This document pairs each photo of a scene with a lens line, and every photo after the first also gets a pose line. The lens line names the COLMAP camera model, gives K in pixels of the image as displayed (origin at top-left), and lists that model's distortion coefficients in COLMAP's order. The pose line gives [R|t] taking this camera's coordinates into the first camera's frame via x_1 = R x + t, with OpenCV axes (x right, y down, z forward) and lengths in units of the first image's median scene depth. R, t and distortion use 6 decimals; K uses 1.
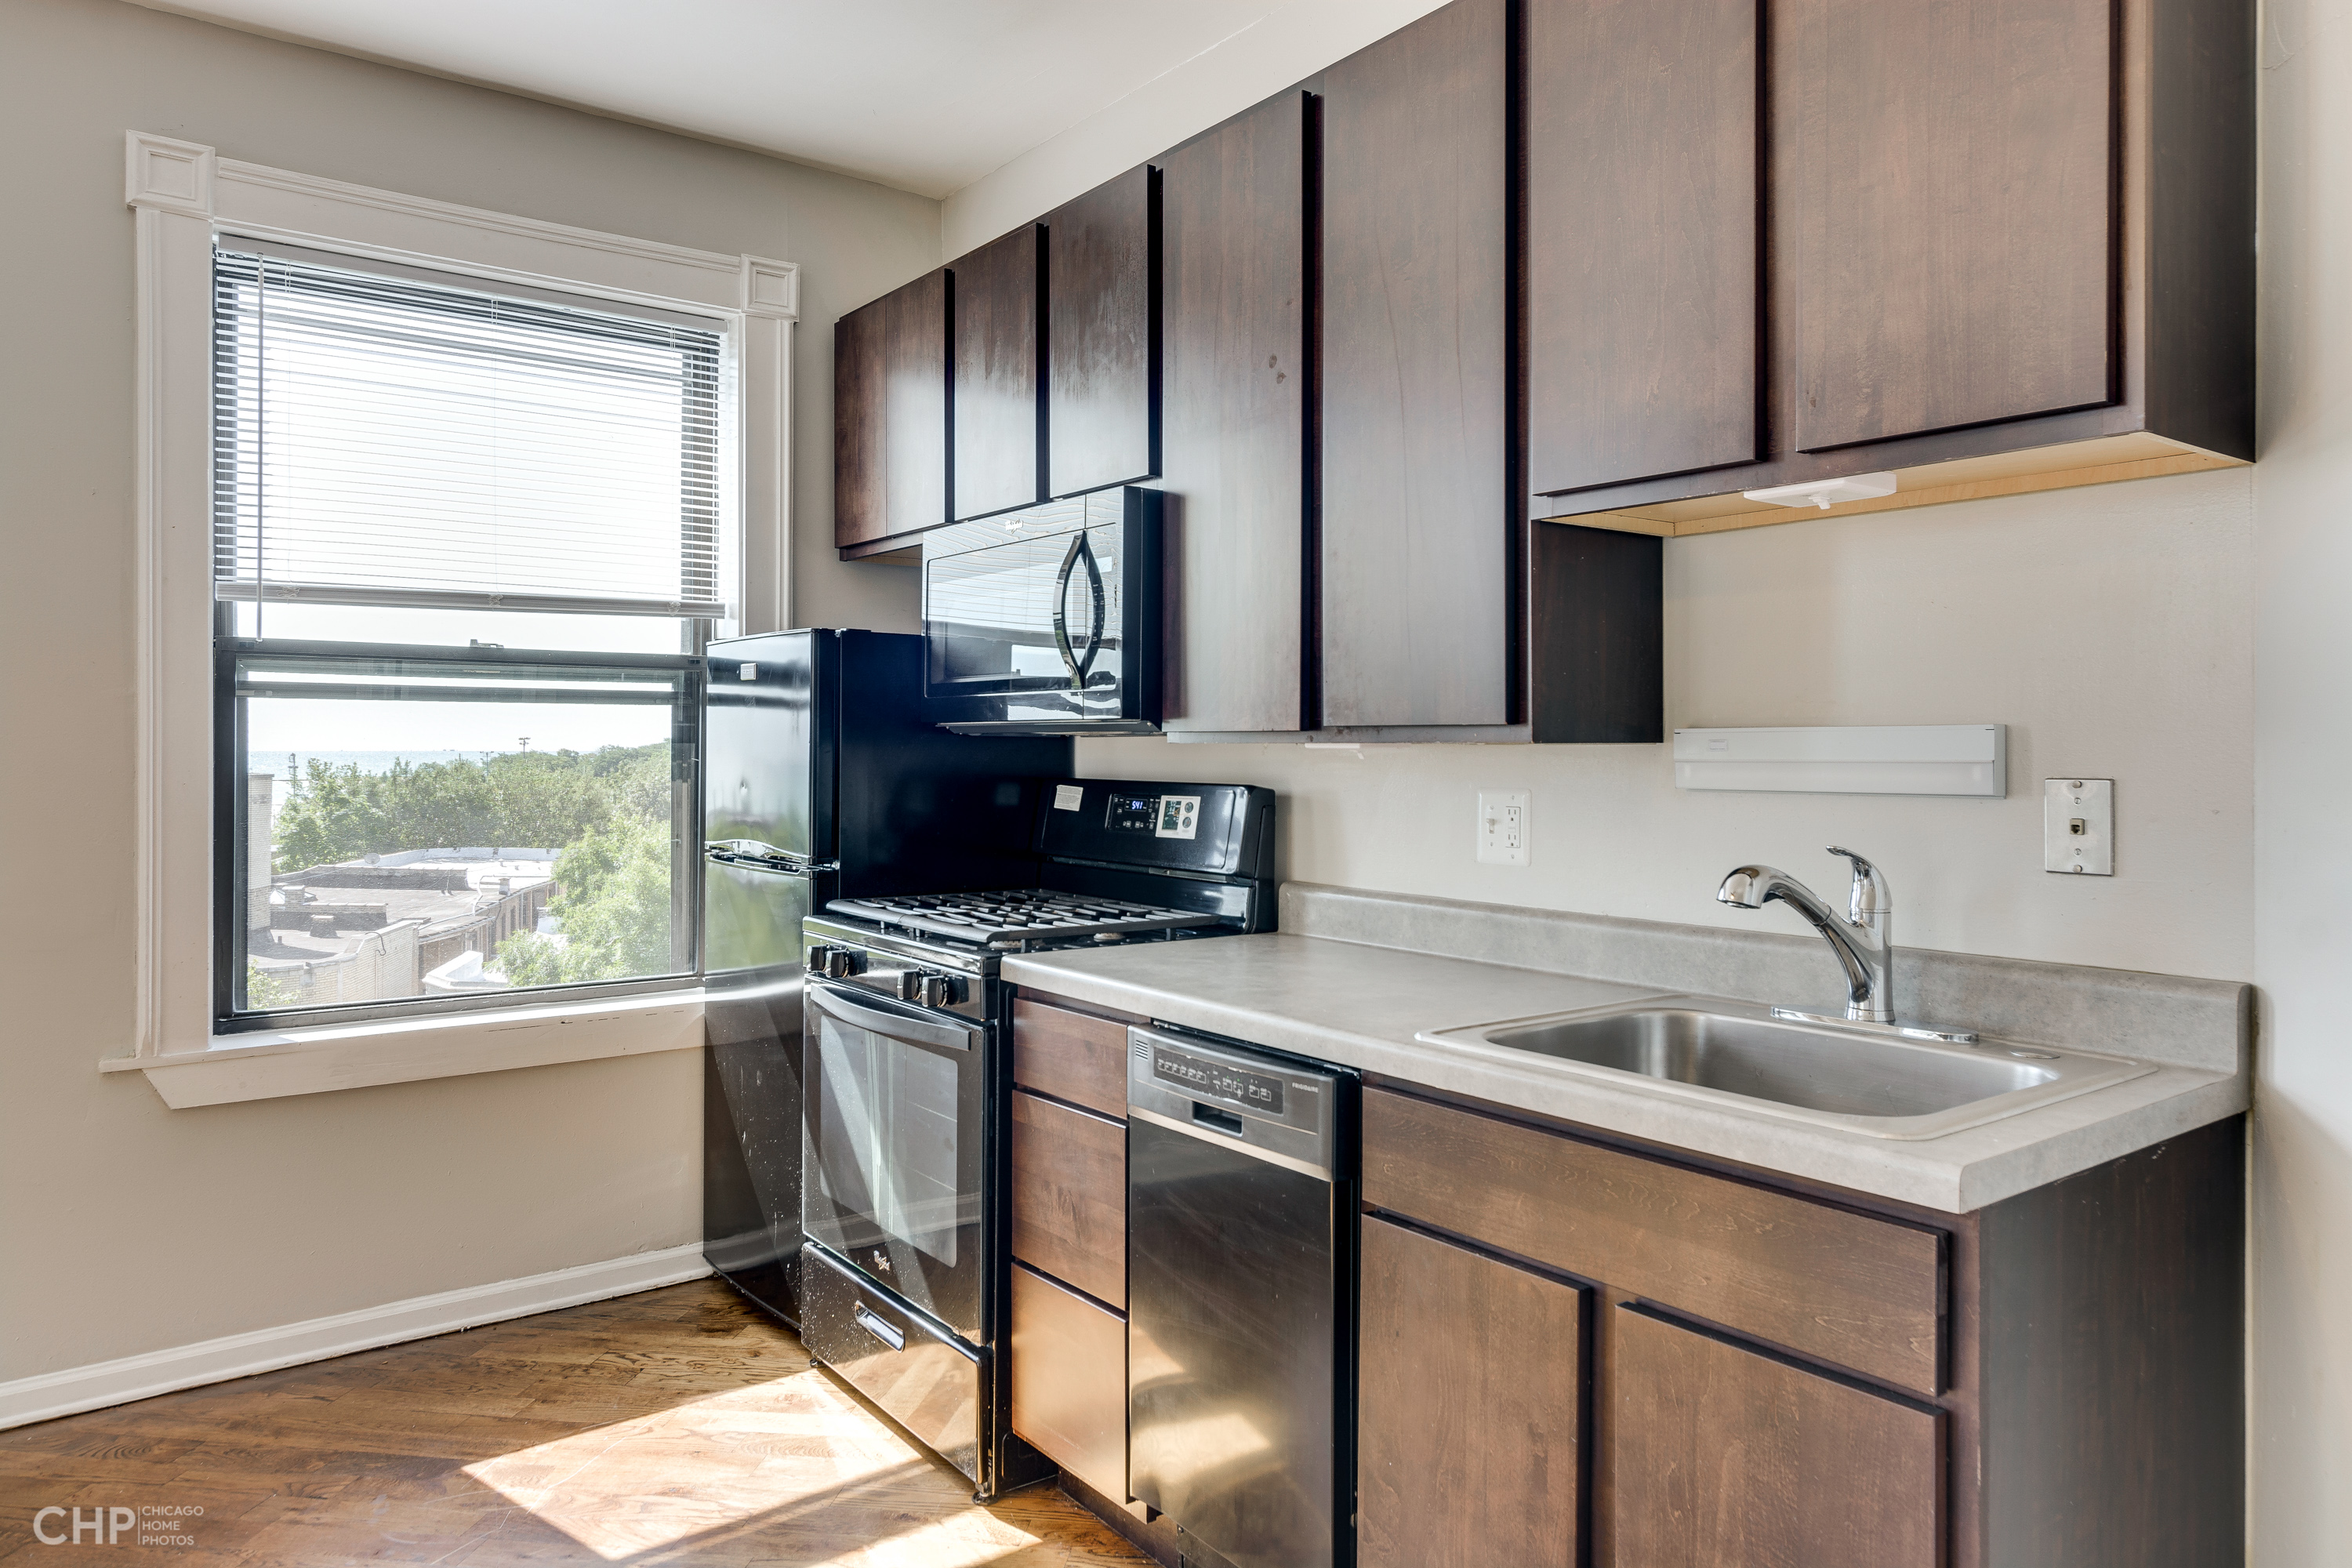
lens RADIAL K [[1541.8, 0, 1216.7], [0, 1541.8, 745.5], [0, 0, 1]] dist [-0.000588, 0.001337]
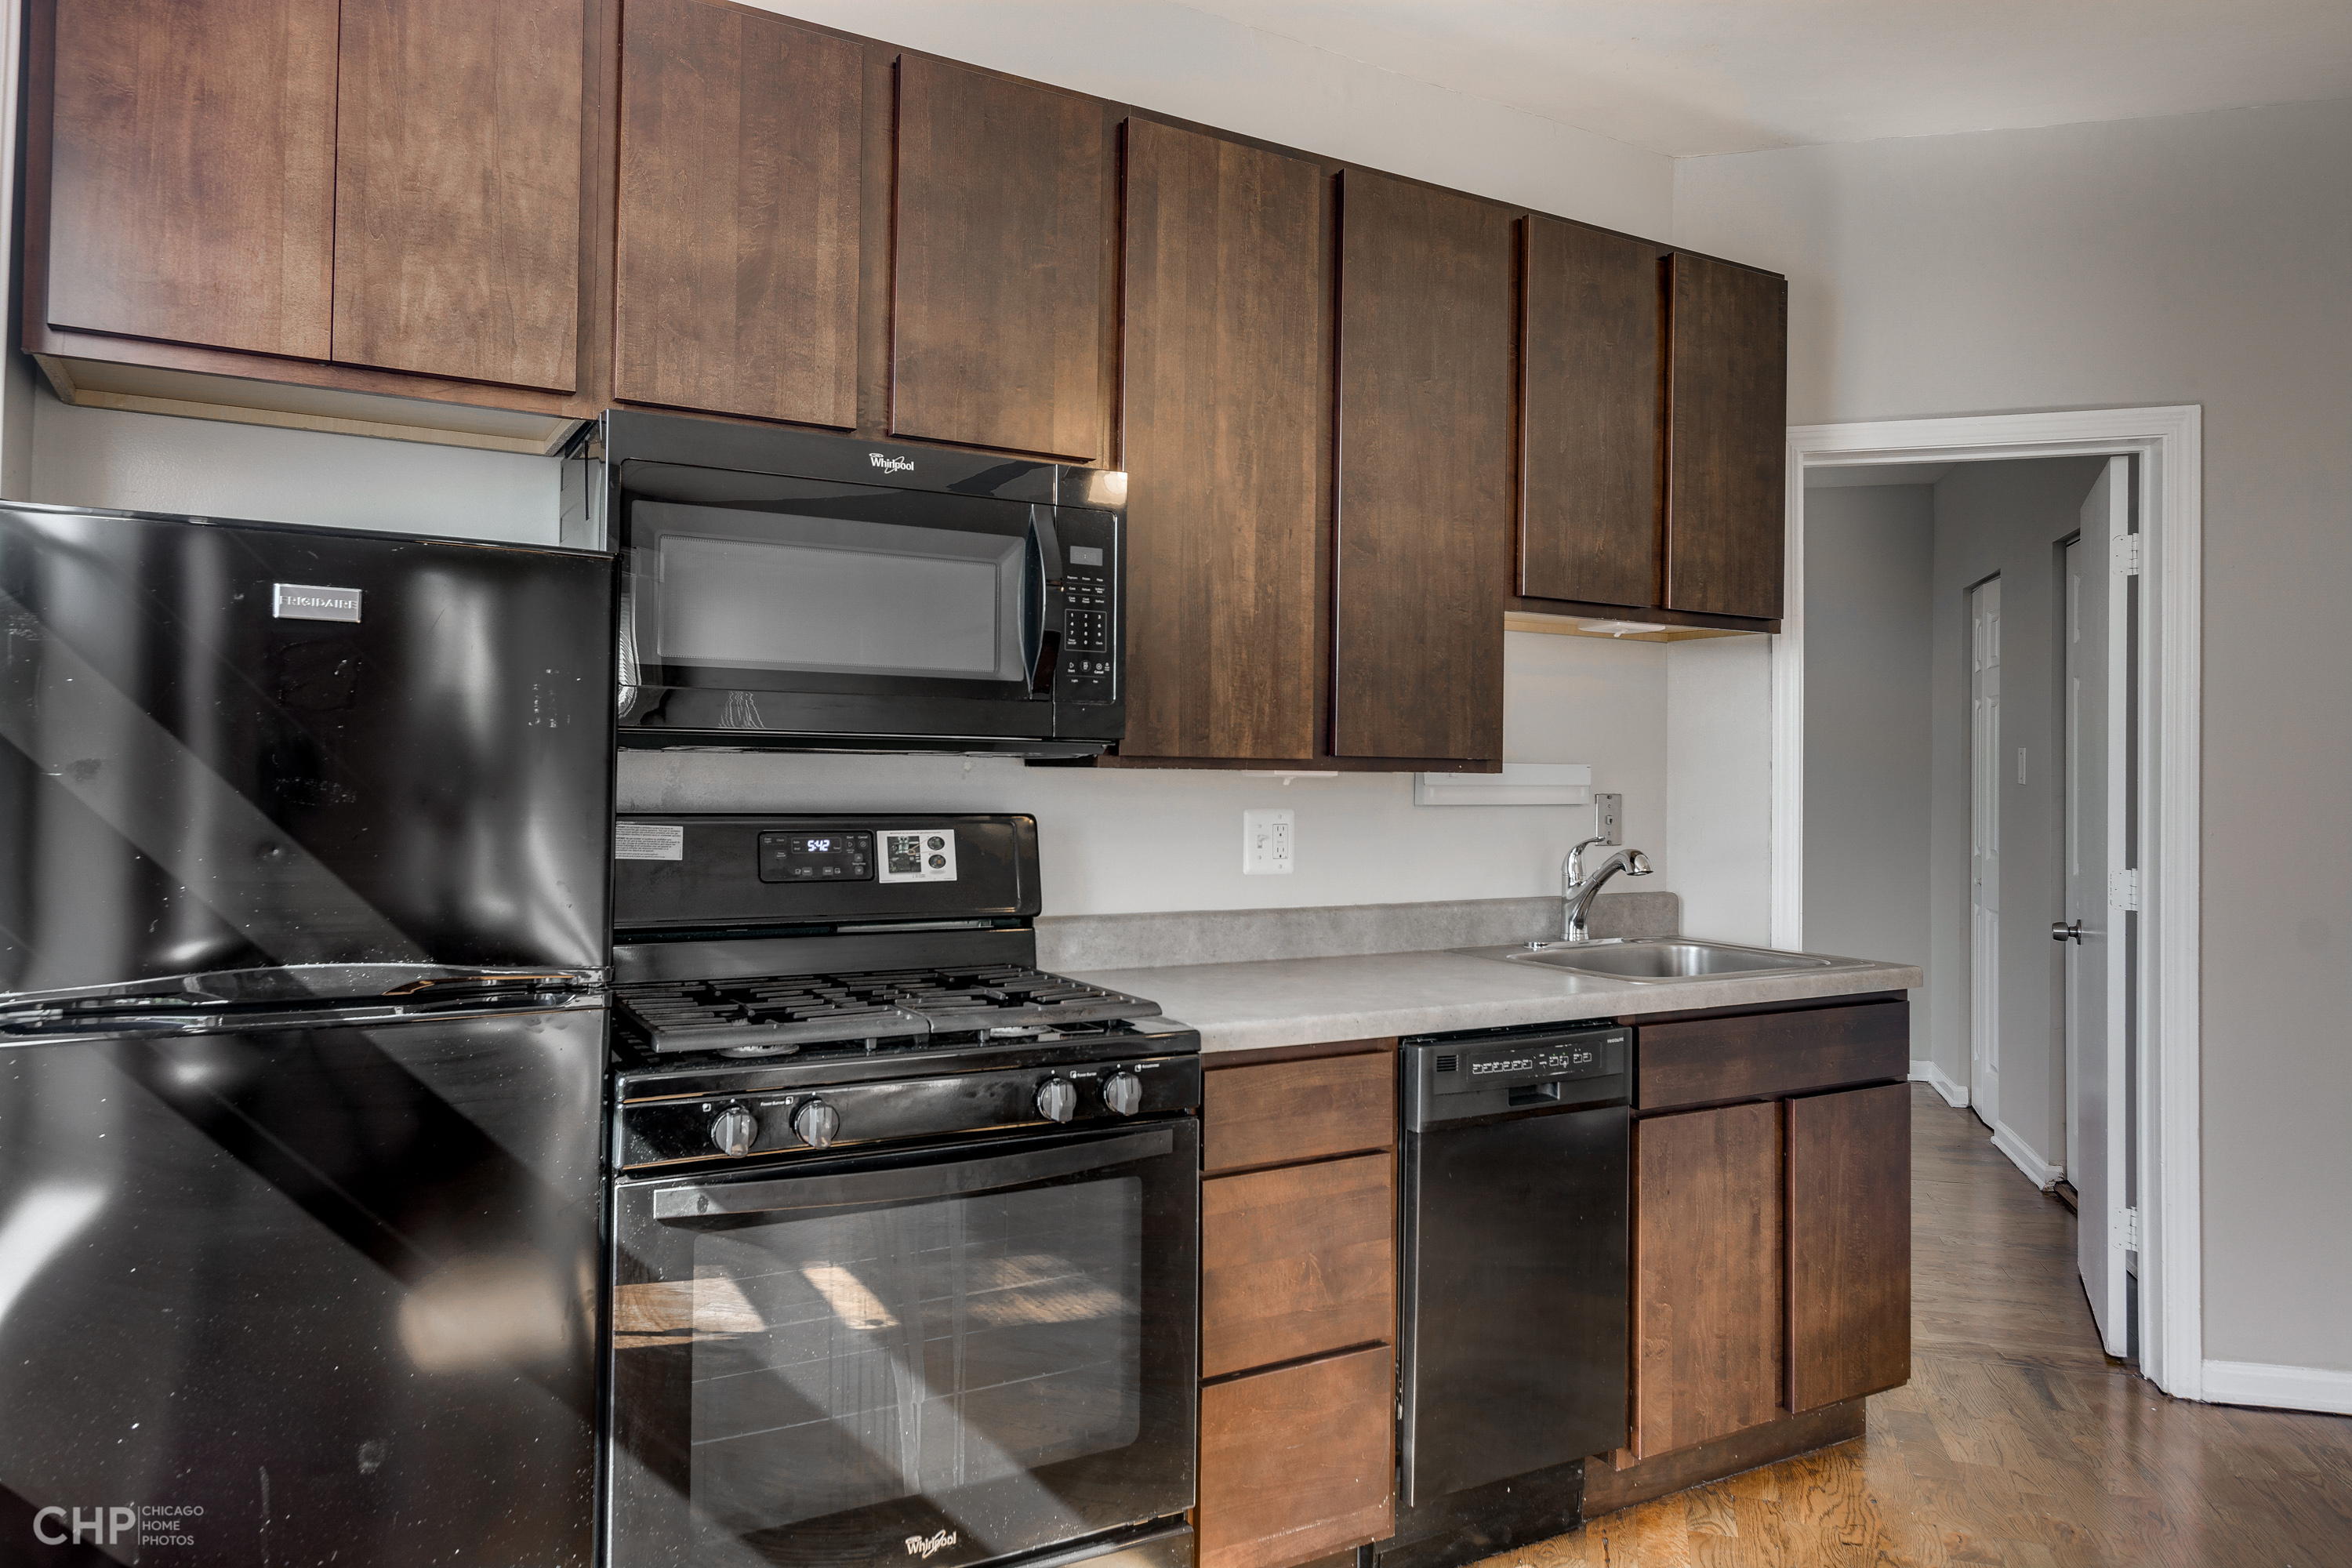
lens RADIAL K [[1541.8, 0, 1216.7], [0, 1541.8, 745.5], [0, 0, 1]] dist [-0.000588, 0.001337]
pose [[0.122658, 0.017169, 0.992301, -0.818988], [-0.013541, 0.999786, -0.015624, -0.001015], [-0.992357, -0.011520, 0.122864, 0.753815]]
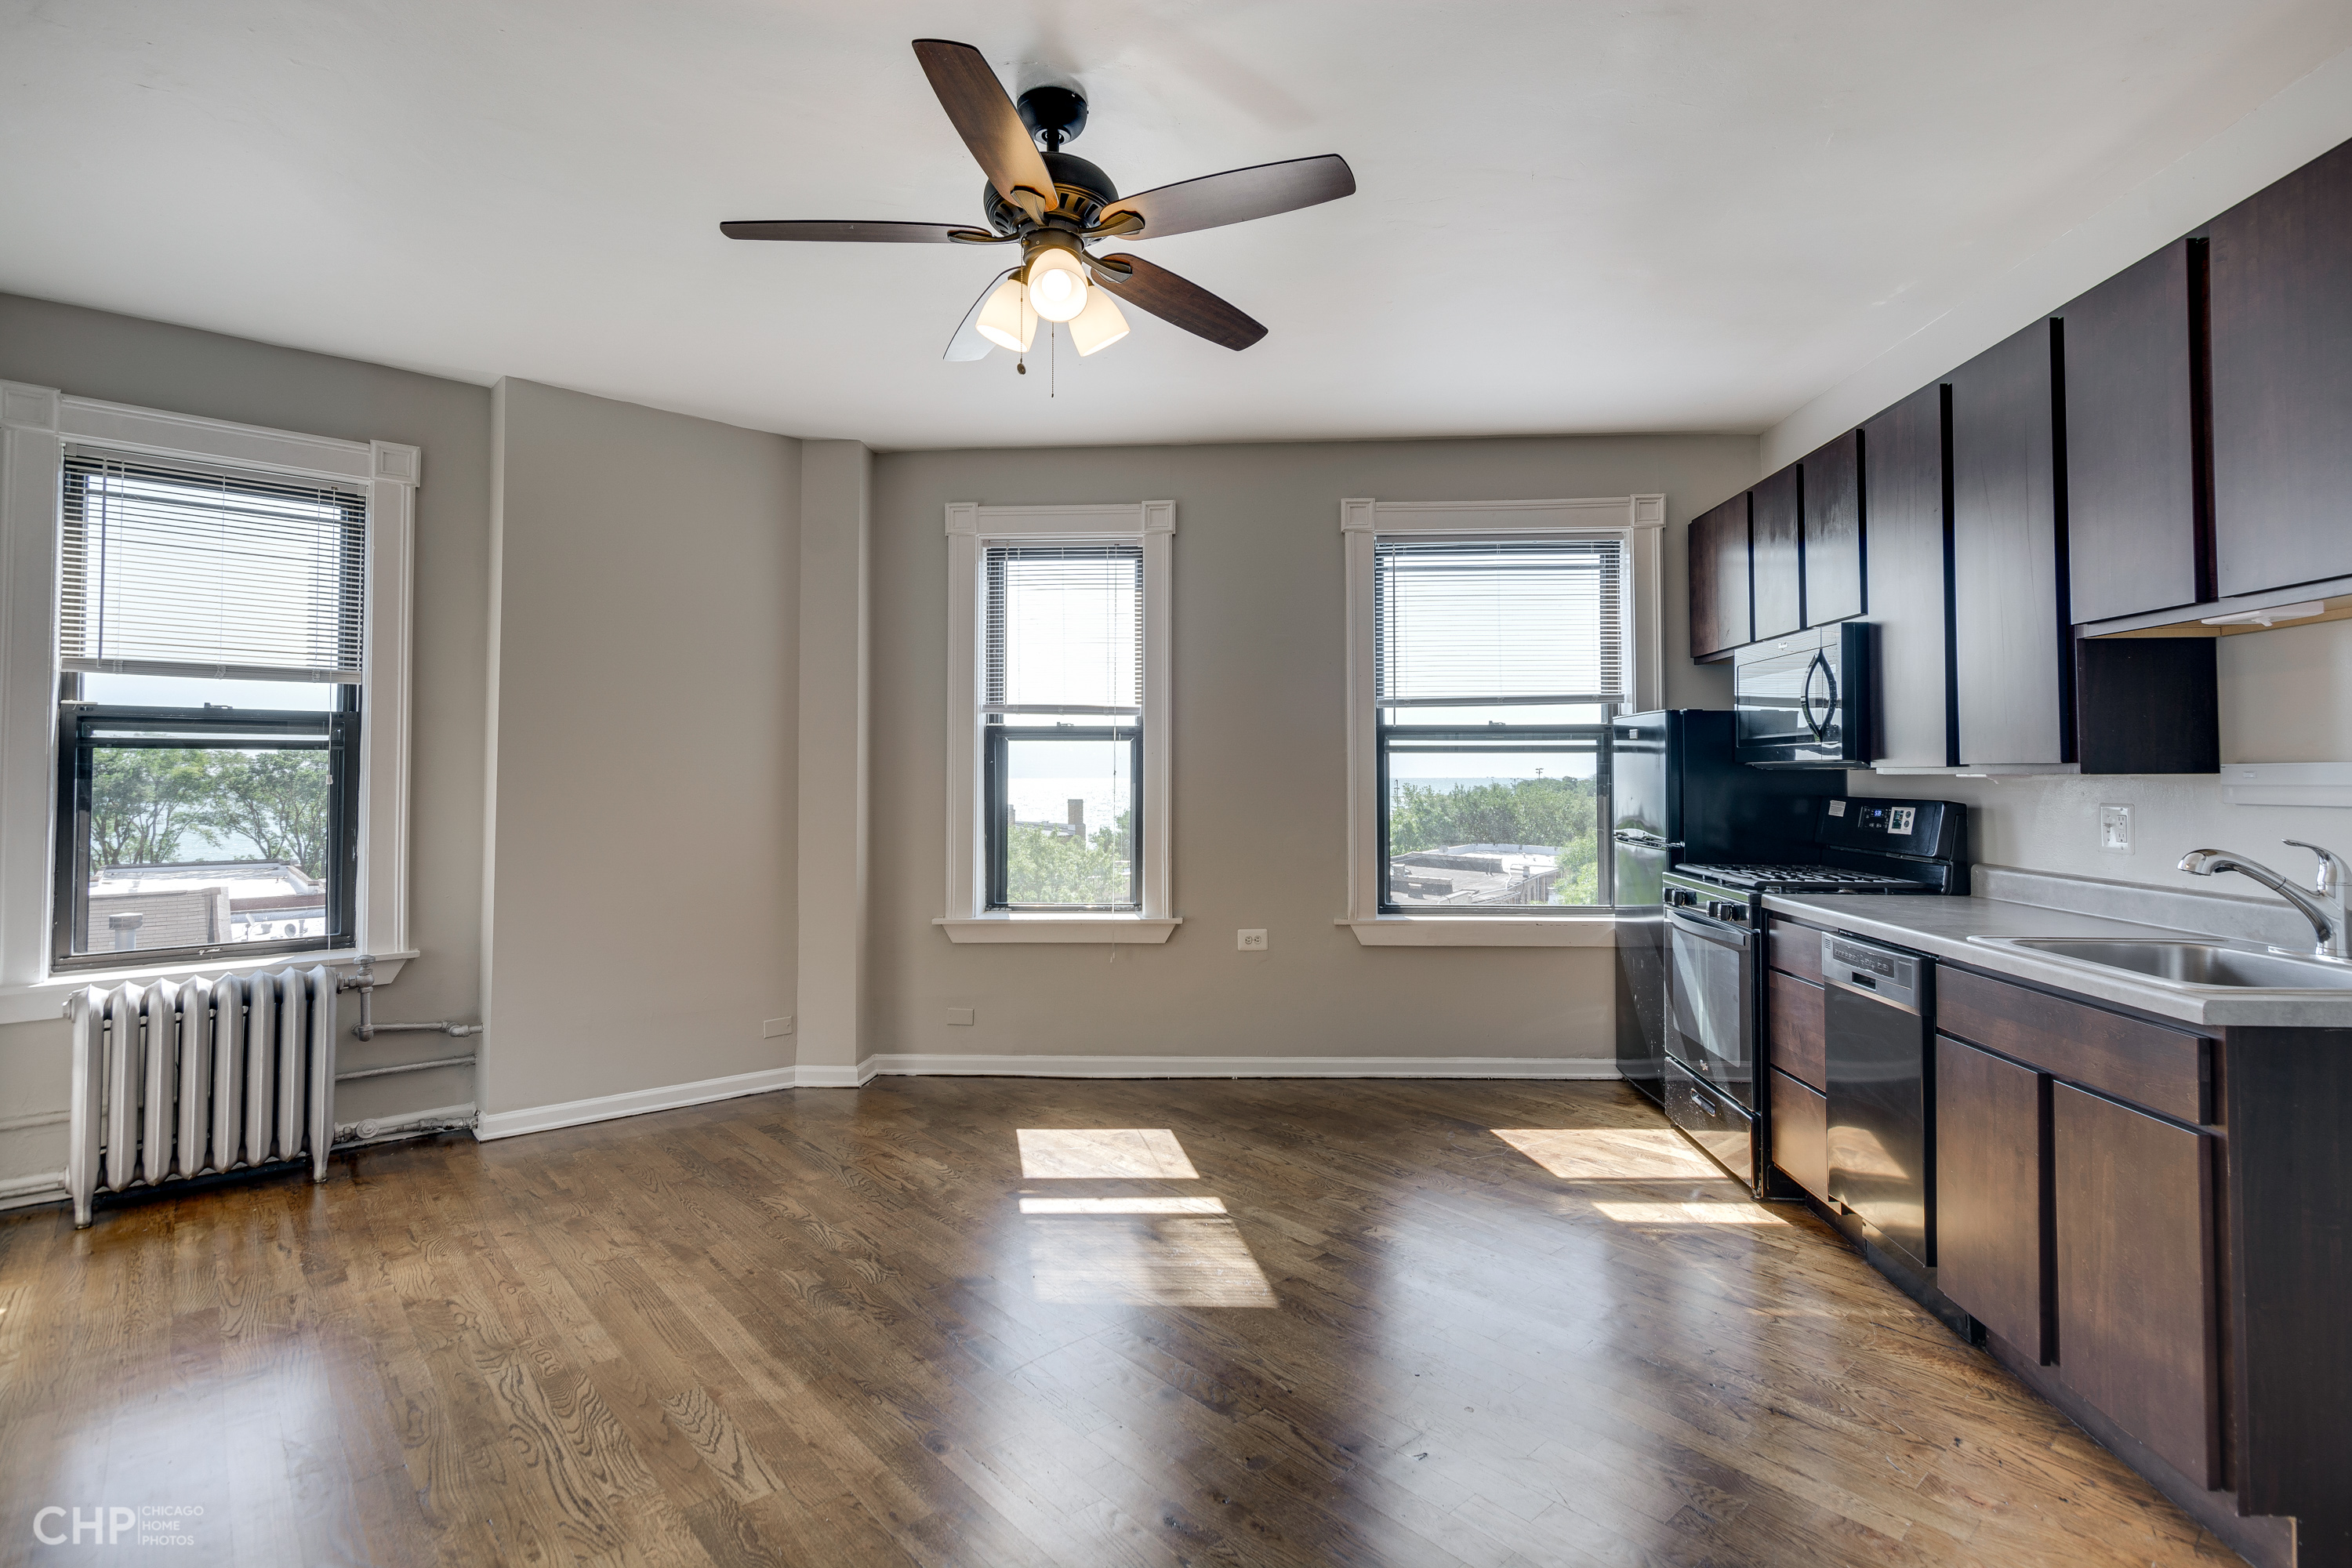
lens RADIAL K [[1153.0, 0, 1184.7], [0, 1153.0, 741.8], [0, 0, 1]] dist [-0.001448, 0.000061]
pose [[0.751025, -0.022513, -0.659889, 0.207263], [0.004274, 0.999563, -0.029237, -0.002931], [0.660259, 0.019137, 0.750794, -0.381439]]
